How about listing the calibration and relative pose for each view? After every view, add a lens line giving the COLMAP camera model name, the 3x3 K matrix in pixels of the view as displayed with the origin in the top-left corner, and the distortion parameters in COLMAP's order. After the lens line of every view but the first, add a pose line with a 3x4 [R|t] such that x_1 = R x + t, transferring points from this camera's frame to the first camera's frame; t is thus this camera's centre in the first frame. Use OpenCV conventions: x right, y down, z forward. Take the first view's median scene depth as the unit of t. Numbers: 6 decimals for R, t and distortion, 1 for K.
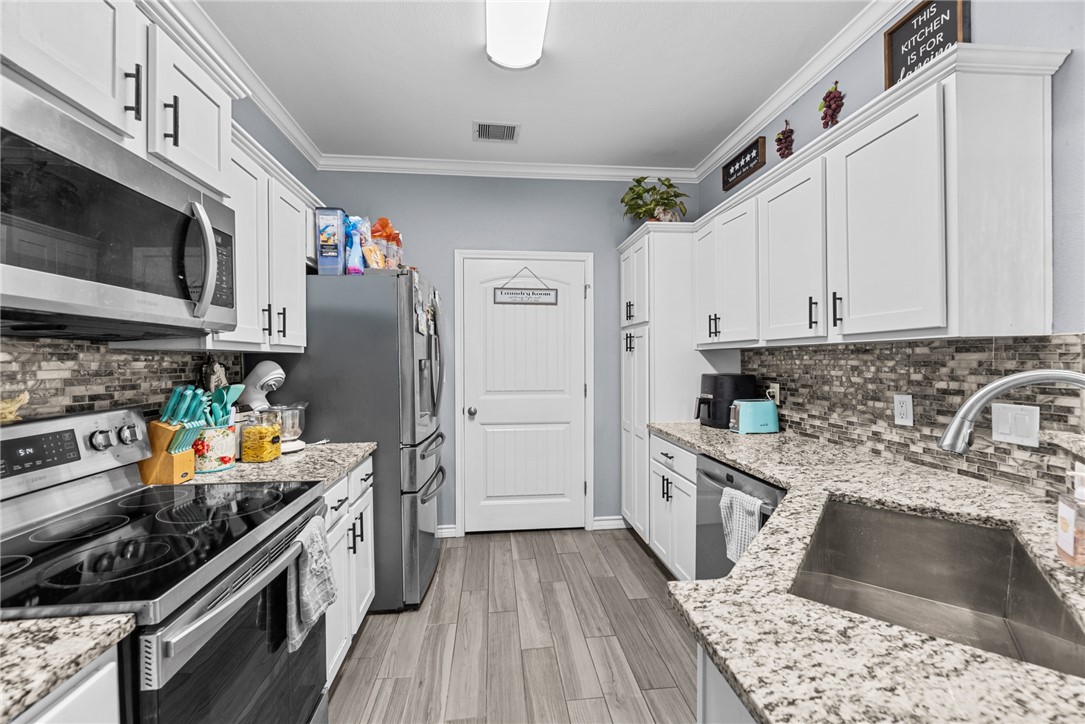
lens RADIAL K [[437.3, 0, 543.8], [0, 437.3, 366.7], [0, 0, 1]] dist [-0.001450, 0.000899]
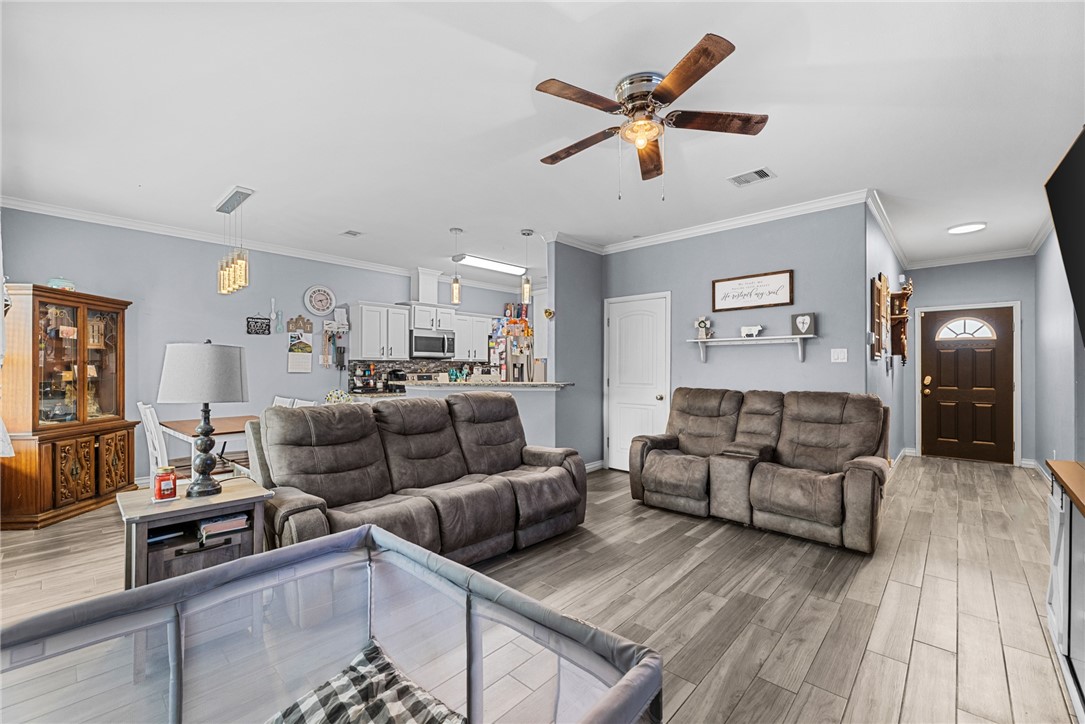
lens RADIAL K [[459.9, 0, 542.1], [0, 459.9, 363.2], [0, 0, 1]] dist [-0.000967, -0.000045]
pose [[0.656902, 0.005242, -0.753958, 2.398897], [-0.014788, 0.999873, -0.005933, 0.000370], [0.753831, 0.015047, 0.656896, -1.033517]]
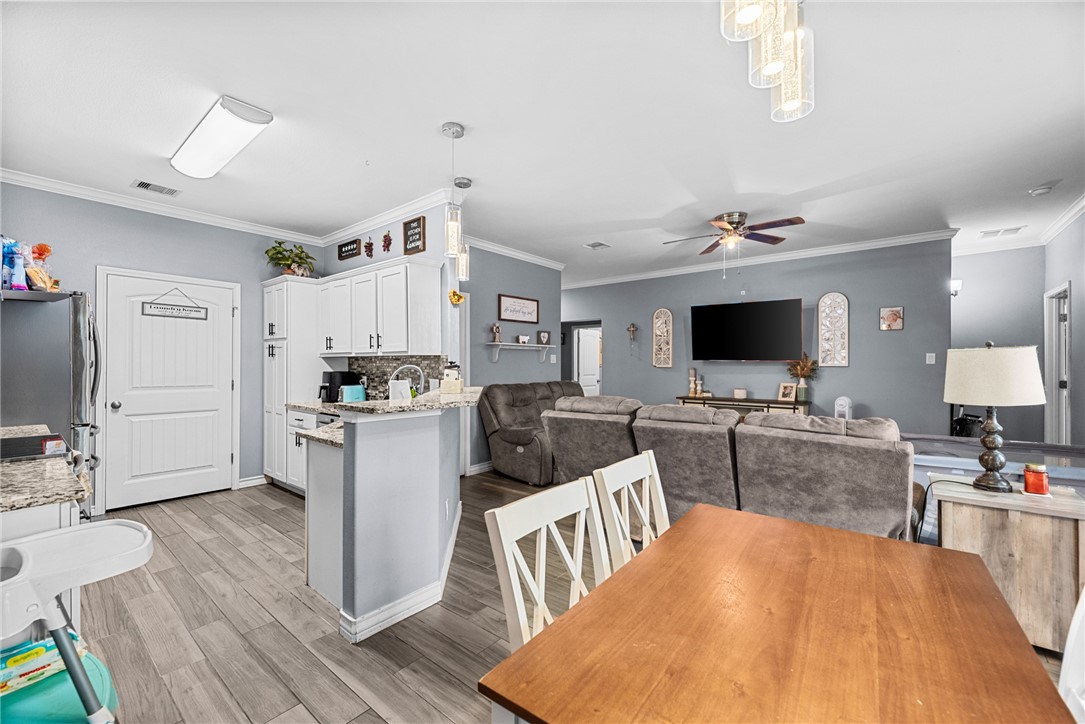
lens RADIAL K [[437.3, 0, 546.2], [0, 437.3, 364.9], [0, 0, 1]] dist [-0.001450, 0.000899]
pose [[0.711637, 0.008929, 0.702491, -0.241020], [0.004661, 0.999837, -0.017430, 0.029106], [-0.702532, 0.015678, 0.711480, -0.932809]]
